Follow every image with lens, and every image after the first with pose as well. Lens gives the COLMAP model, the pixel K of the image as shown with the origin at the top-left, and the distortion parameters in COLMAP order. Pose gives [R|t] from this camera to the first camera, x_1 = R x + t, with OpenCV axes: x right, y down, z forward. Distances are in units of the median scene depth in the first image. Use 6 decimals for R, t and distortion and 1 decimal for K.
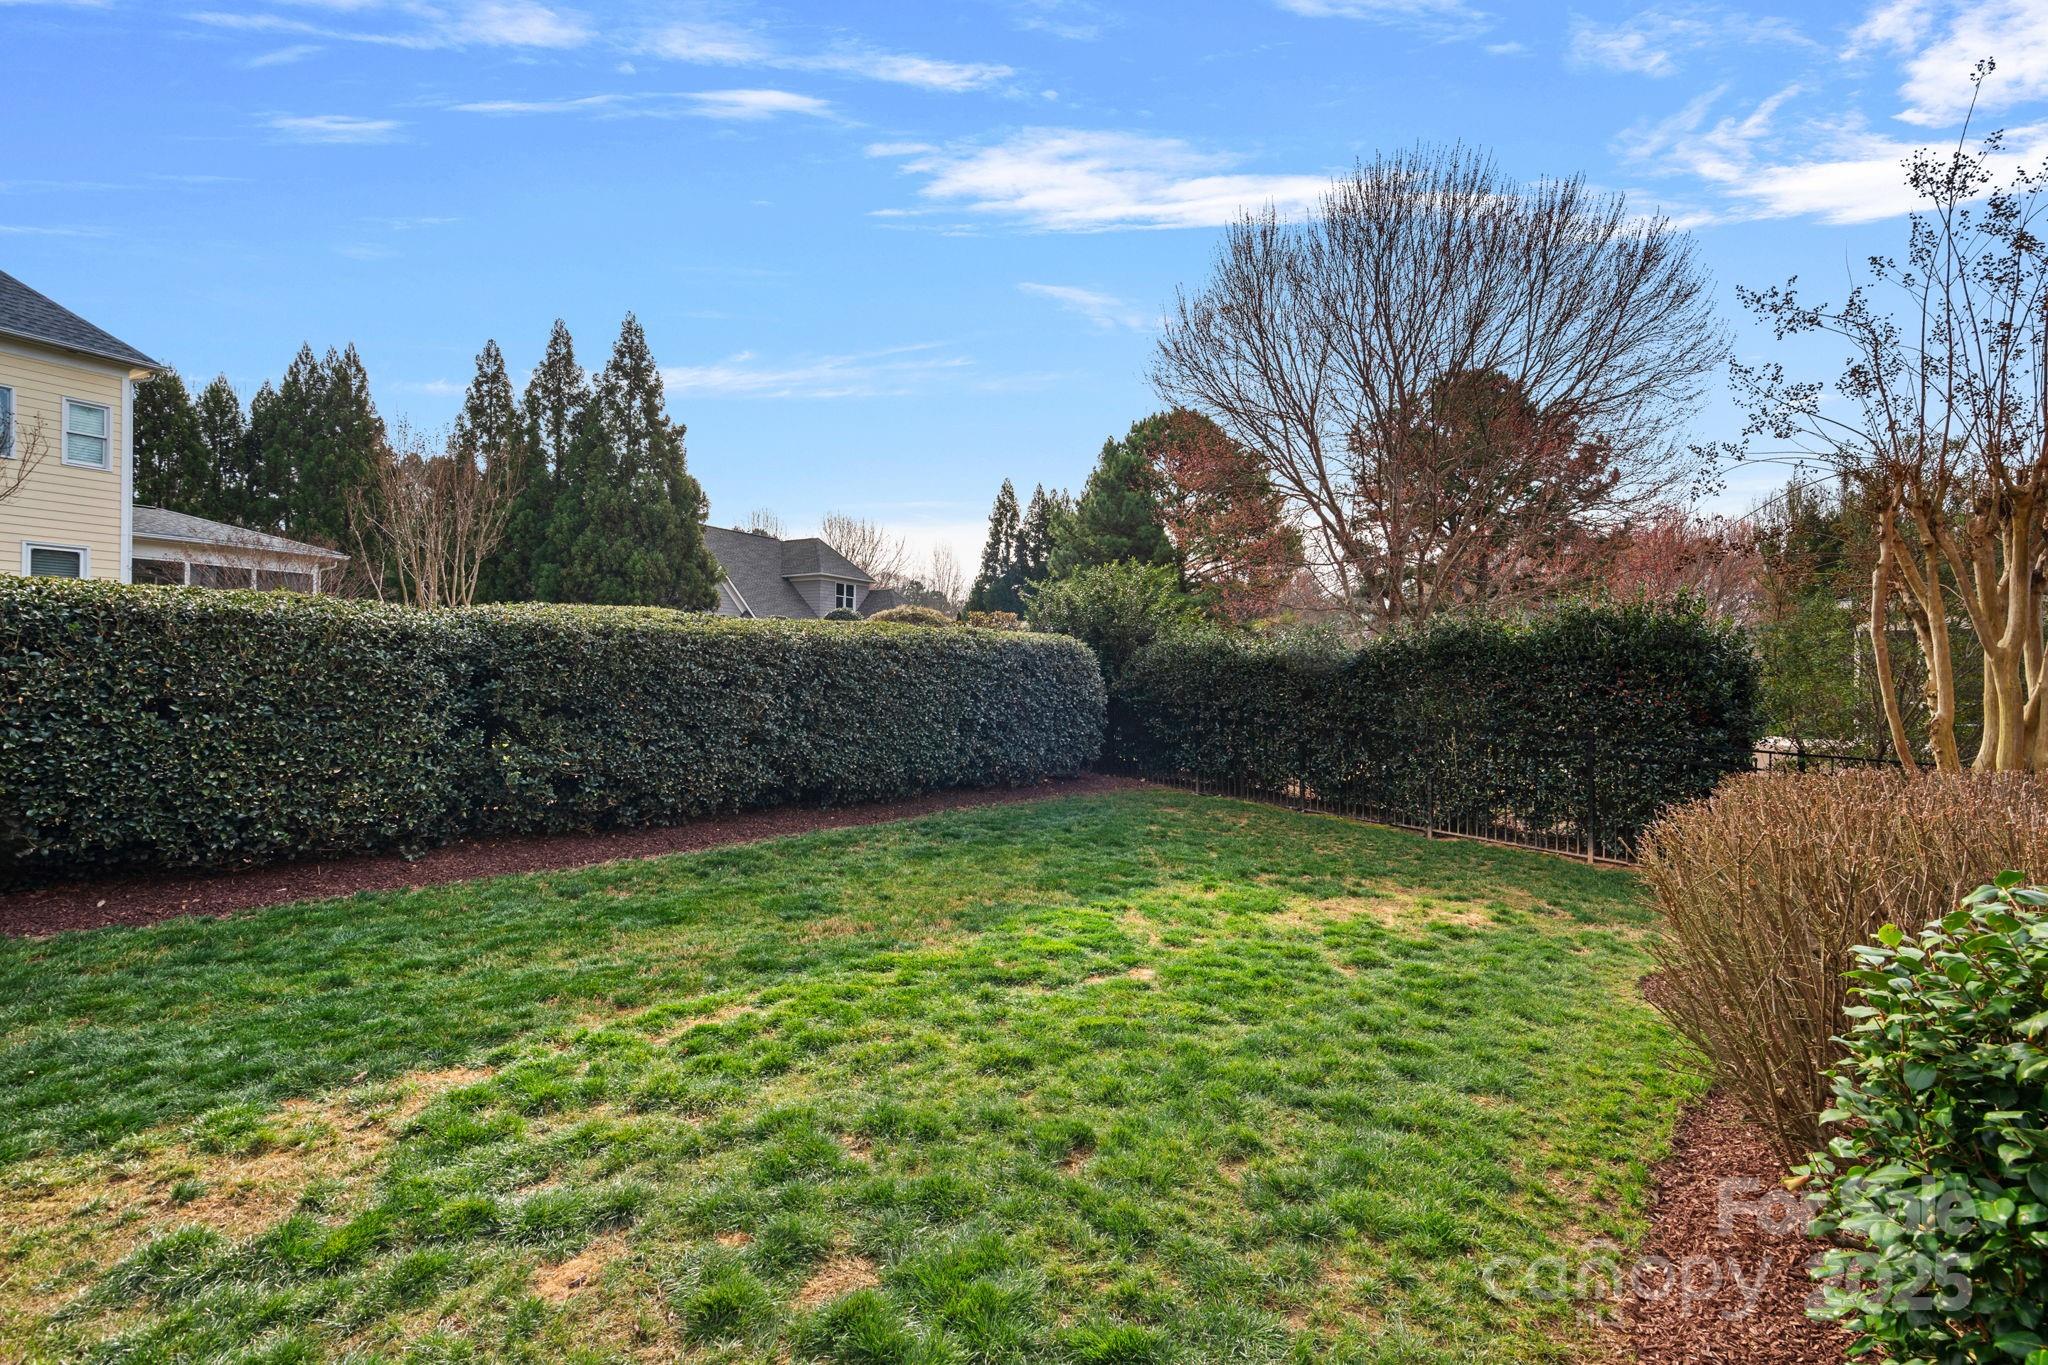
lens RADIAL K [[936.0, 0, 1039.8], [0, 936.0, 694.6], [0, 0, 1]] dist [-0.003631, 0.000382]
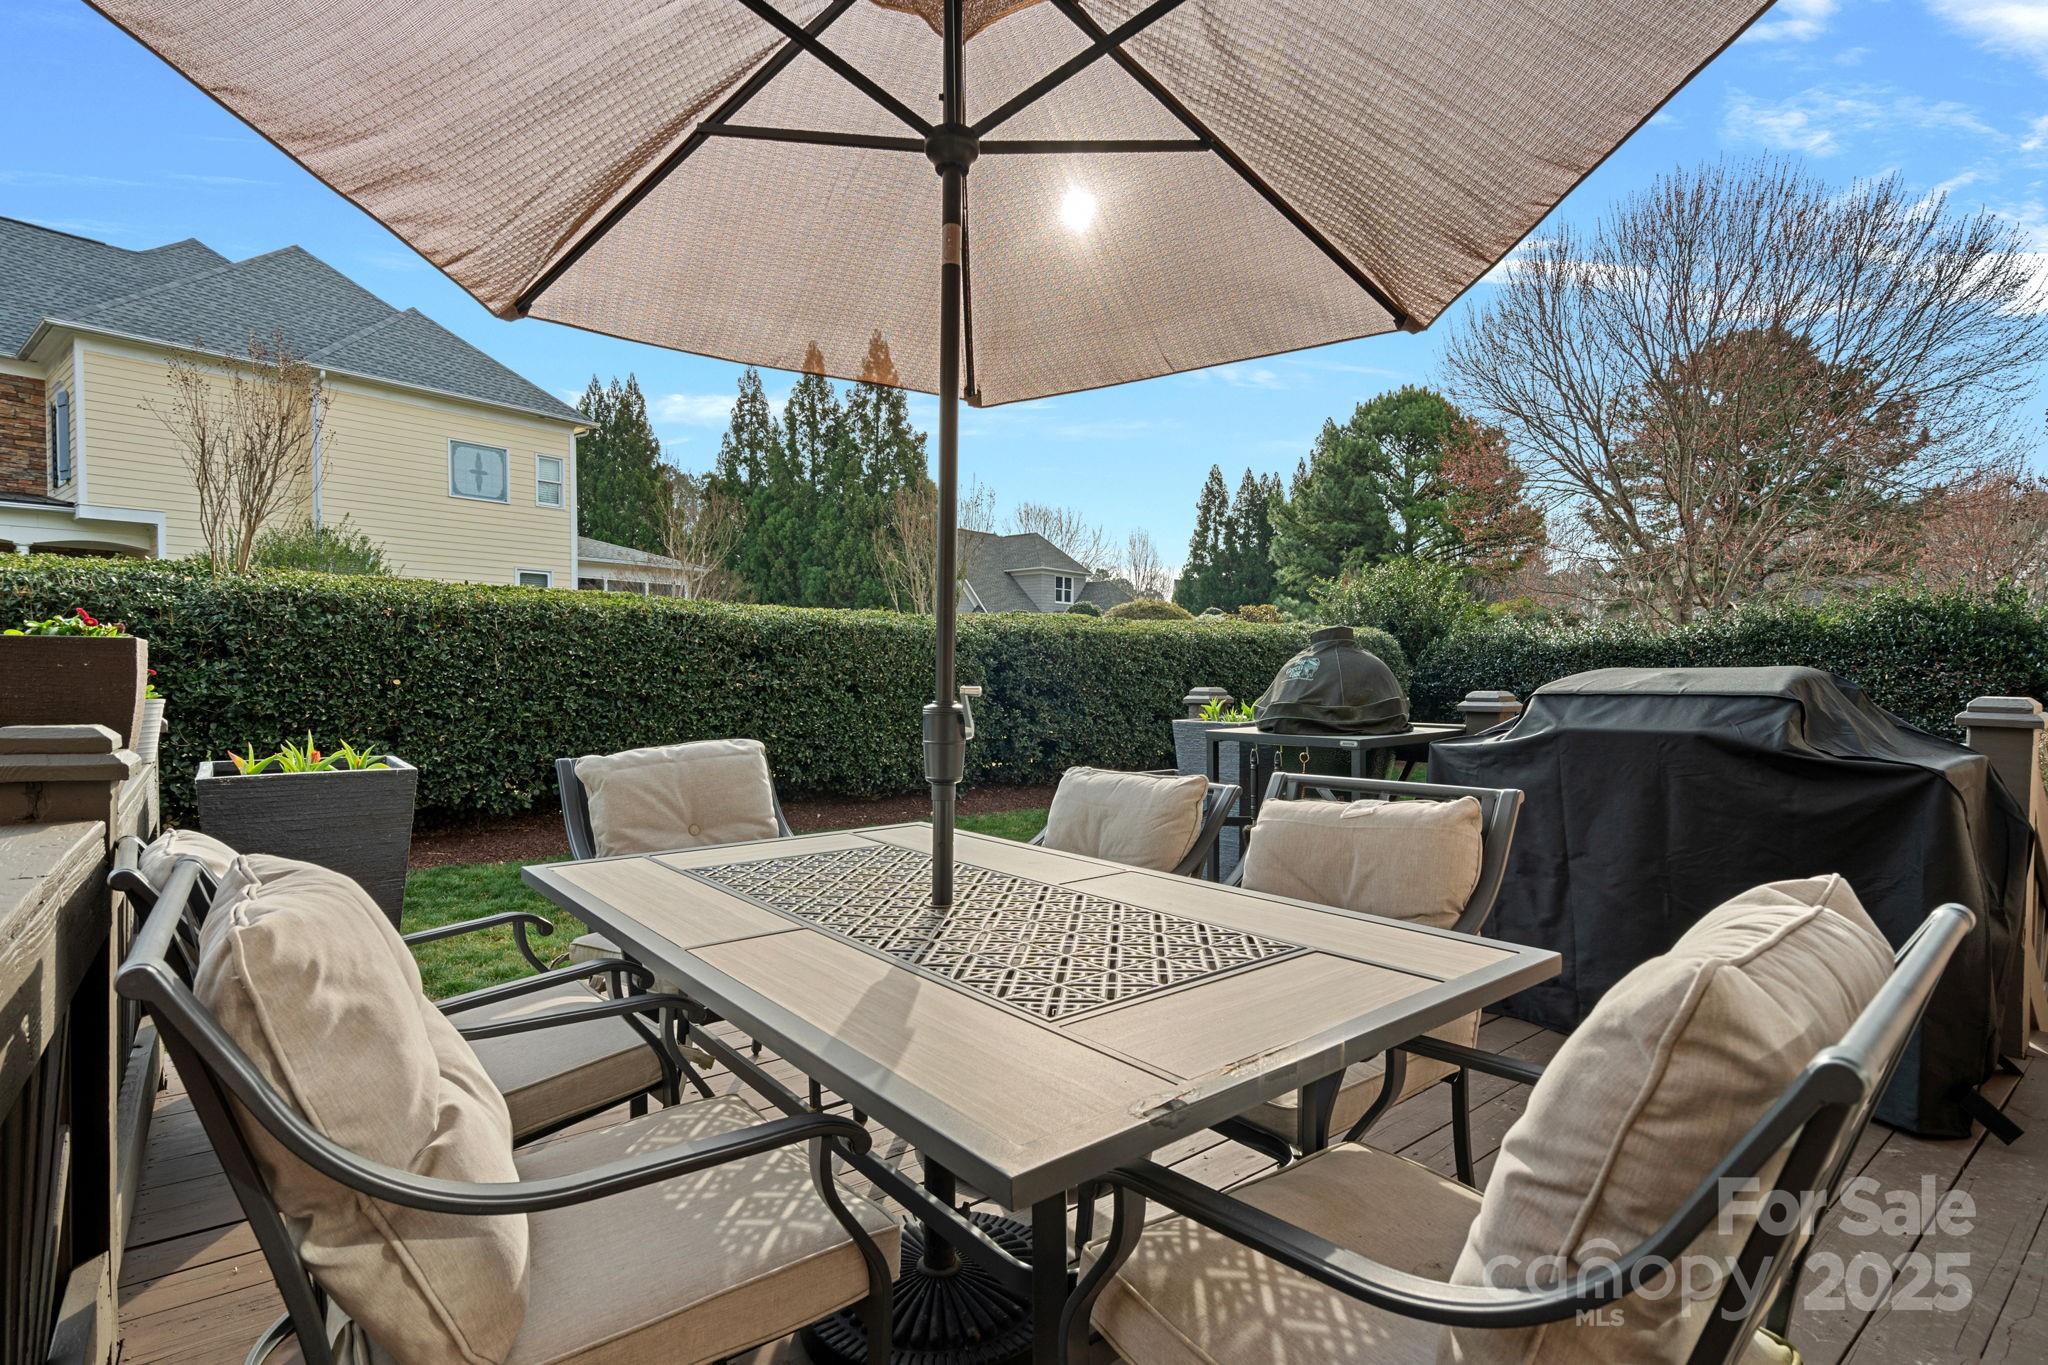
lens RADIAL K [[989.1, 0, 1023.5], [0, 989.1, 707.1], [0, 0, 1]] dist [-0.004200, 0.000309]
pose [[0.983315, -0.001154, -0.181905, -0.063686], [0.005121, 0.999759, 0.021342, 0.001546], [0.181837, -0.021918, 0.983084, -0.095326]]
